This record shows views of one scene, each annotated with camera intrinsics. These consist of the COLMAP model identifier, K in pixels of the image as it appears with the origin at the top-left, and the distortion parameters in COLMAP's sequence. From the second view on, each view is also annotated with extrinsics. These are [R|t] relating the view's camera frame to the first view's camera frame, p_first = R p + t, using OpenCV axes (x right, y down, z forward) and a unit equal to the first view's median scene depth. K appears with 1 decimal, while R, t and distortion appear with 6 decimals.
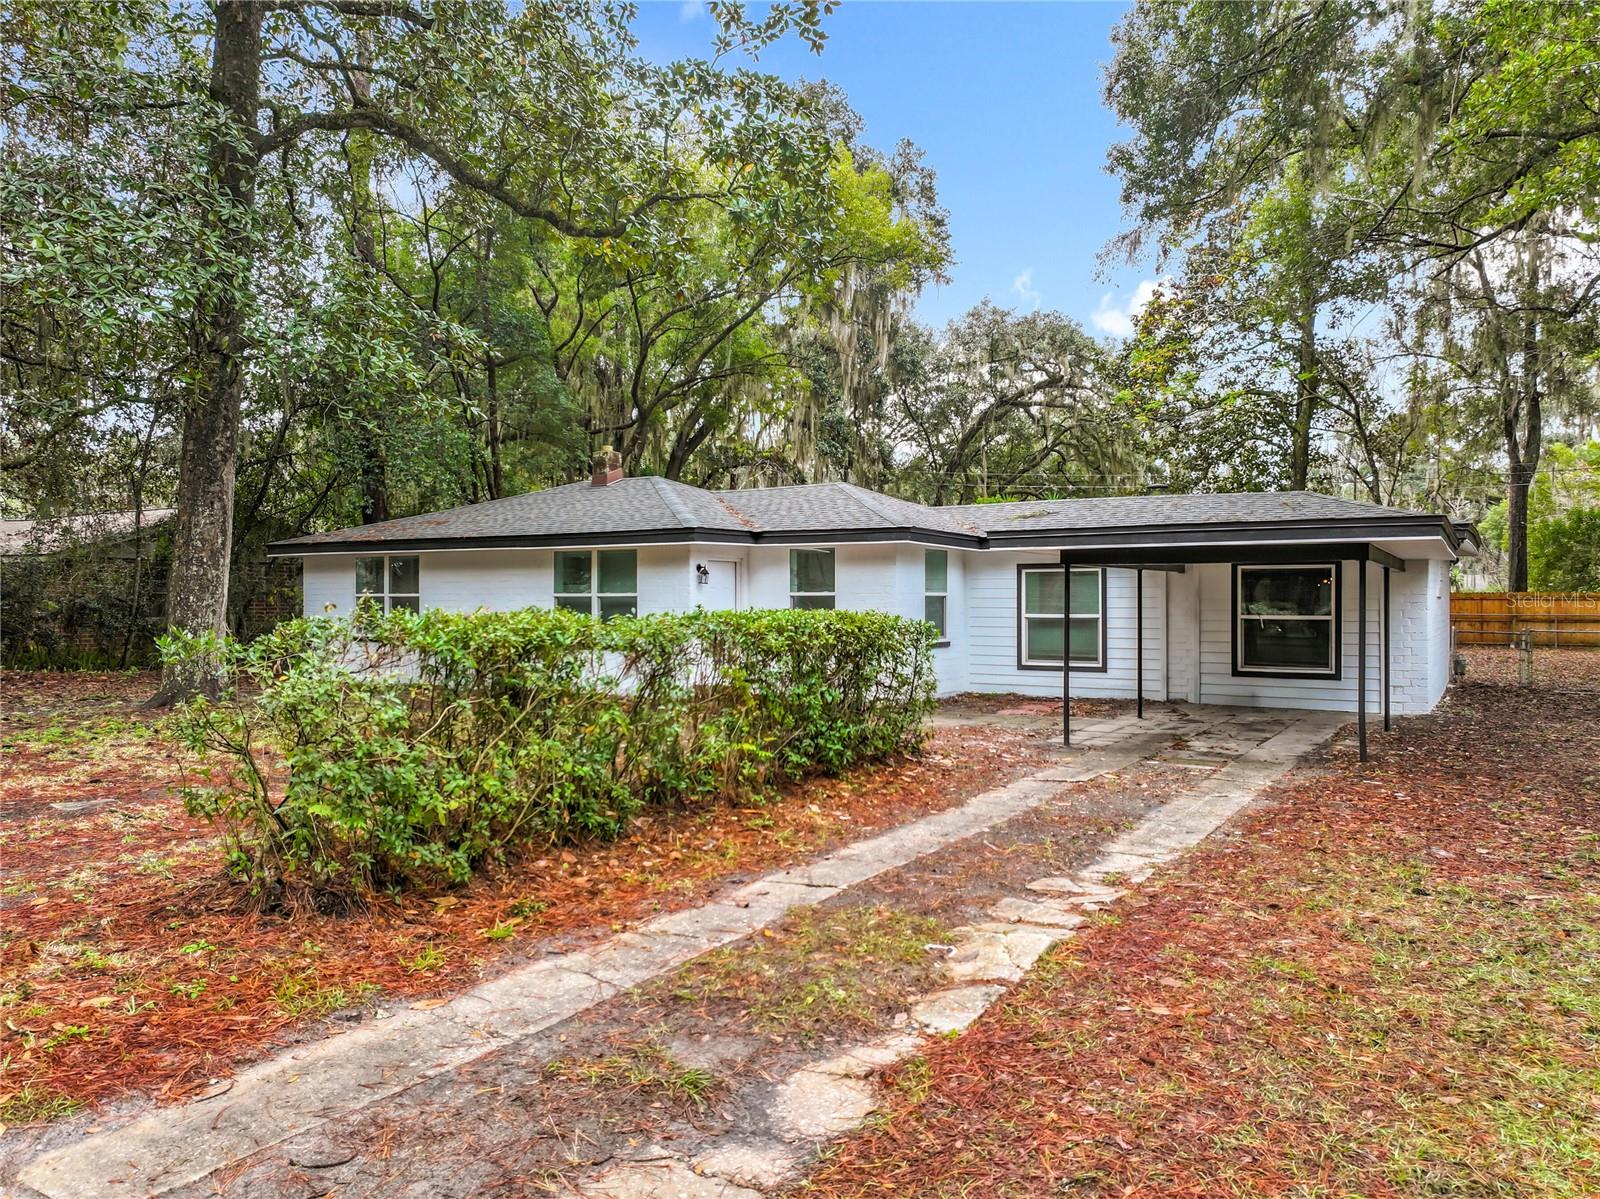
lens RADIAL K [[1086.6, 0, 800.0], [0, 1086.6, 599.5], [0, 0, 1]] dist [0.002386, 0.005136]
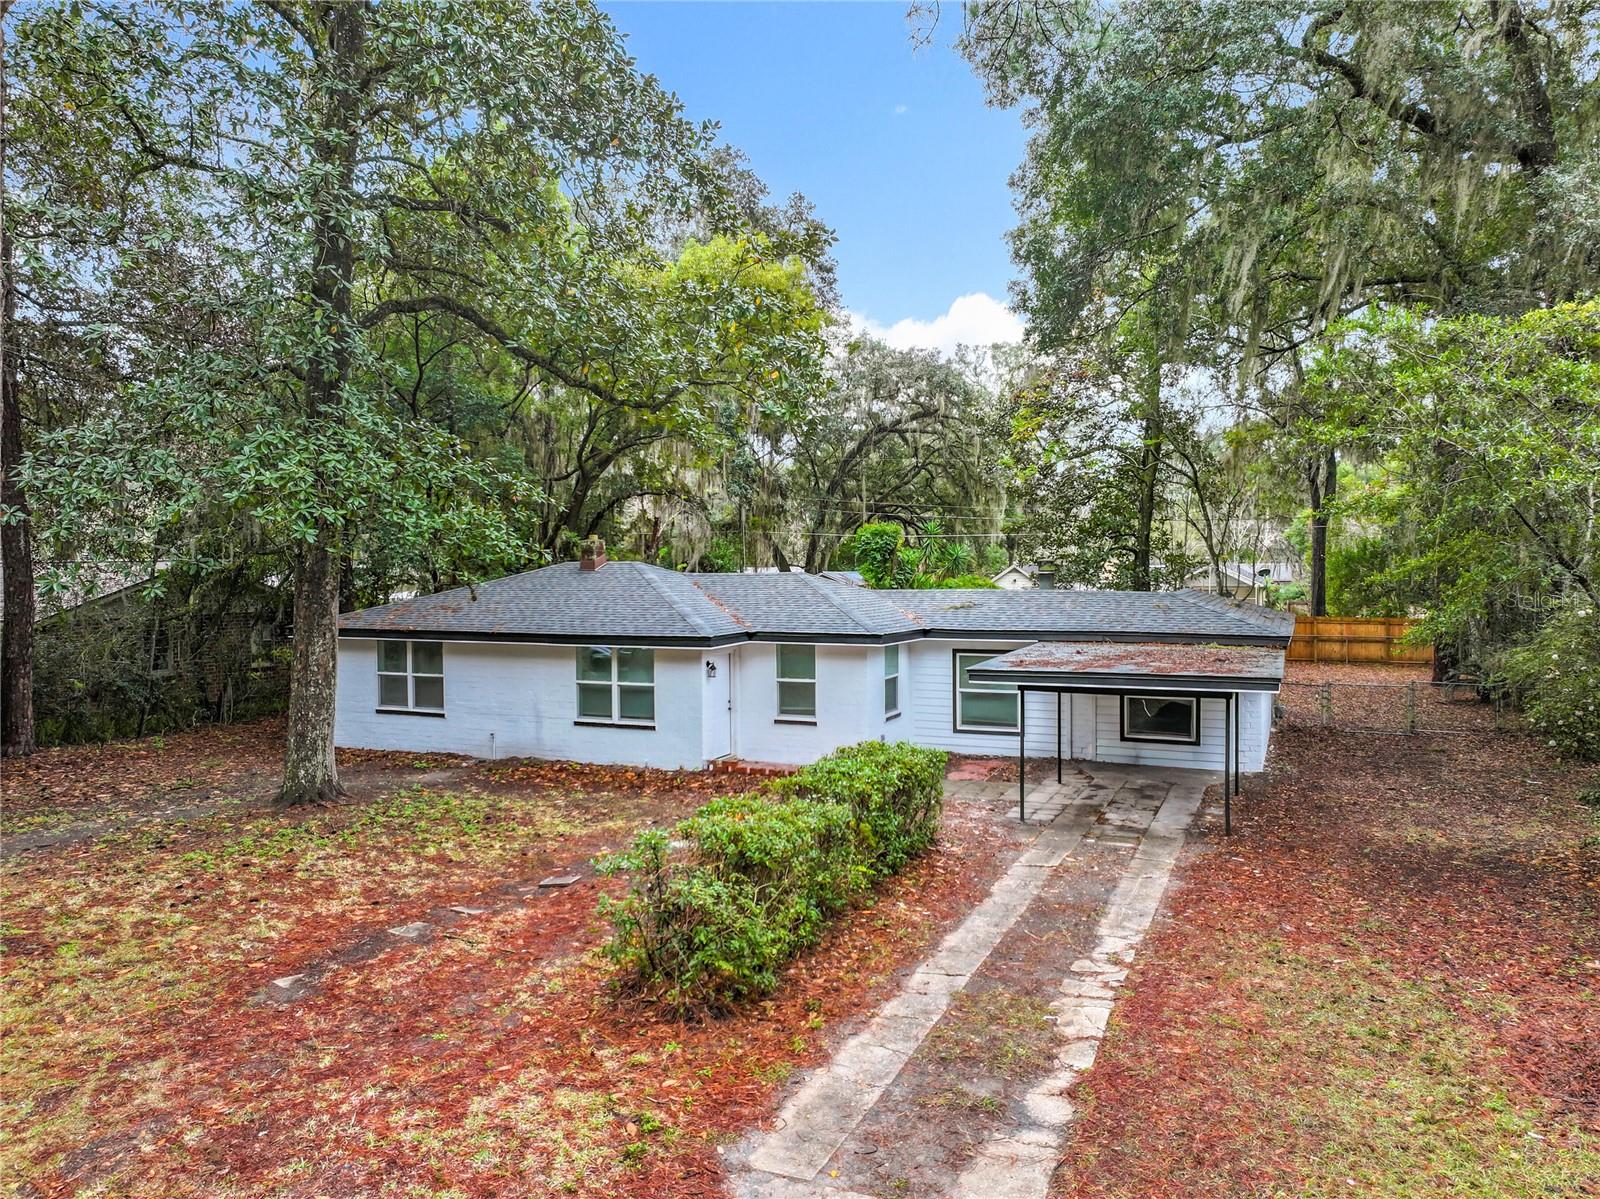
lens RADIAL K [[1086.6, 0, 800.0], [0, 1086.6, 599.5], [0, 0, 1]] dist [0.002386, 0.005136]
pose [[0.990012, -0.011052, 0.140549, -0.229145], [0.007587, 0.999655, 0.025160, -0.187194], [-0.140778, -0.023842, 0.989754, -0.325130]]
